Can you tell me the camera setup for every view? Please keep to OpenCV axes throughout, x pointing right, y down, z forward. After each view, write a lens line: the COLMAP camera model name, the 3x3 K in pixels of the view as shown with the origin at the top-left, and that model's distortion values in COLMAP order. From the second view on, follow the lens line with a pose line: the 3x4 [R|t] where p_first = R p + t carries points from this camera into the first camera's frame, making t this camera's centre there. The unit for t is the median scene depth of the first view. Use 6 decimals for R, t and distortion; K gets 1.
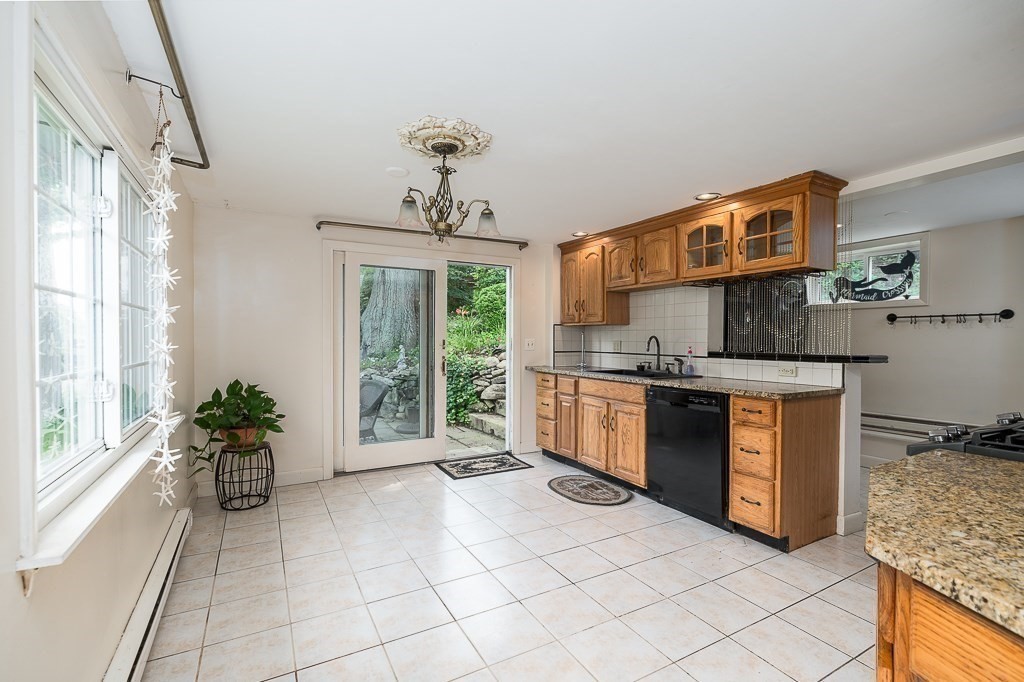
lens RADIAL K [[448.3, 0, 508.0], [0, 448.3, 339.5], [0, 0, 1]] dist [-0.003958, -0.000561]
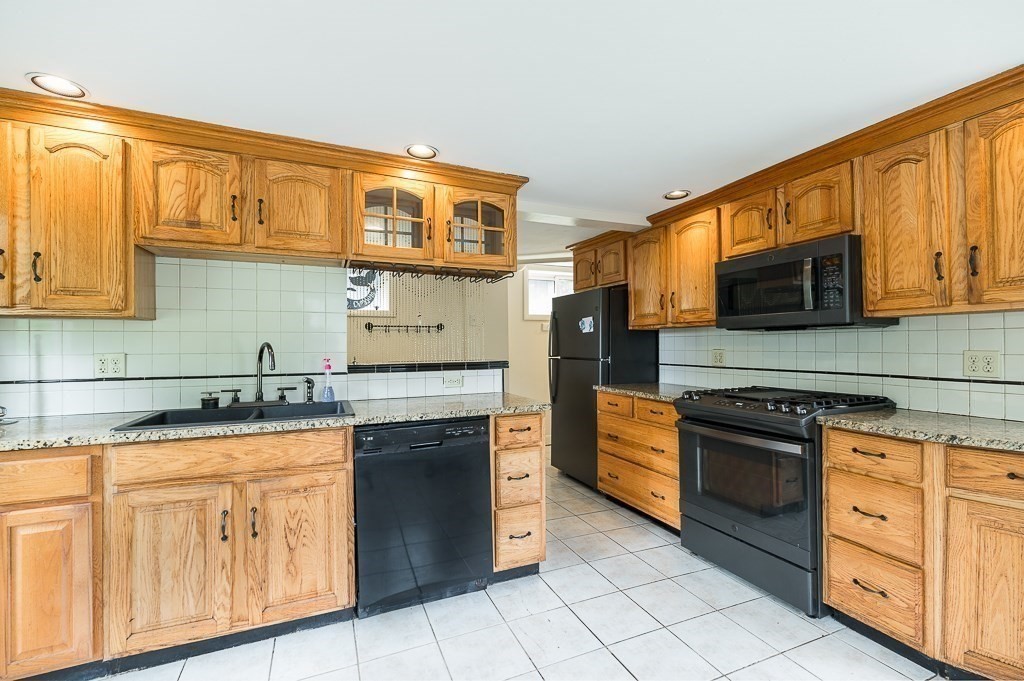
lens RADIAL K [[448.3, 0, 512.3], [0, 448.3, 340.1], [0, 0, 1]] dist [-0.003958, -0.000561]
pose [[0.093247, 0.006974, 0.995619, -0.224520], [0.010366, 0.999914, -0.007975, -0.003801], [-0.995589, 0.011065, 0.093167, 0.666736]]
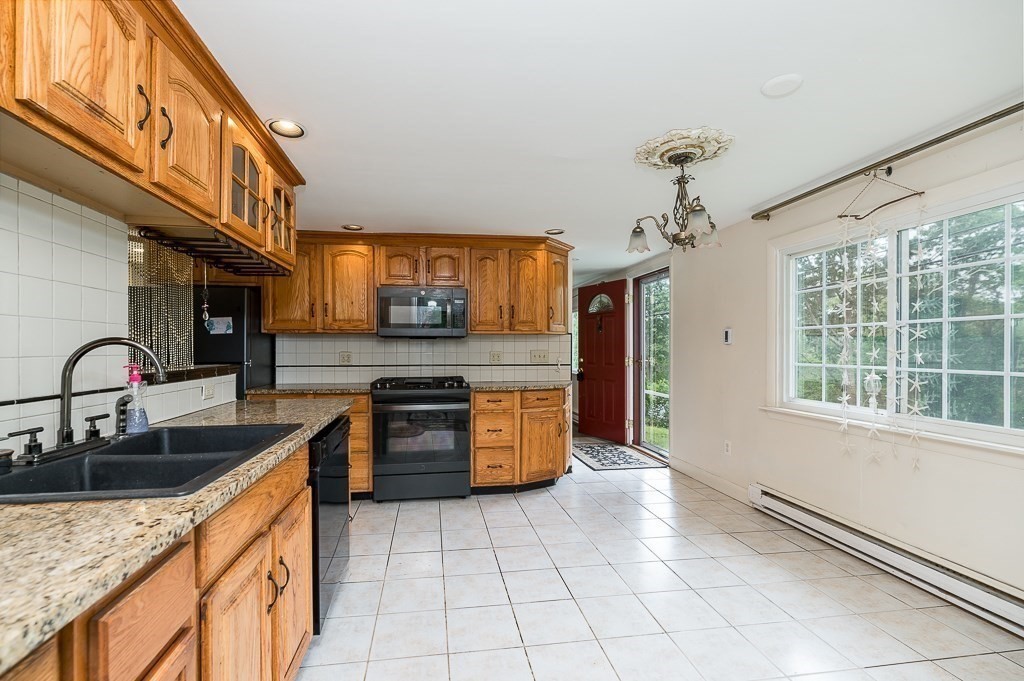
lens RADIAL K [[448.3, 0, 509.8], [0, 448.3, 348.1], [0, 0, 1]] dist [-0.003958, -0.000561]
pose [[-0.940718, -0.002009, 0.339183, -0.068358], [-0.000633, 0.999991, 0.004169, -0.002432], [-0.339188, 0.003707, -0.940711, 1.276851]]
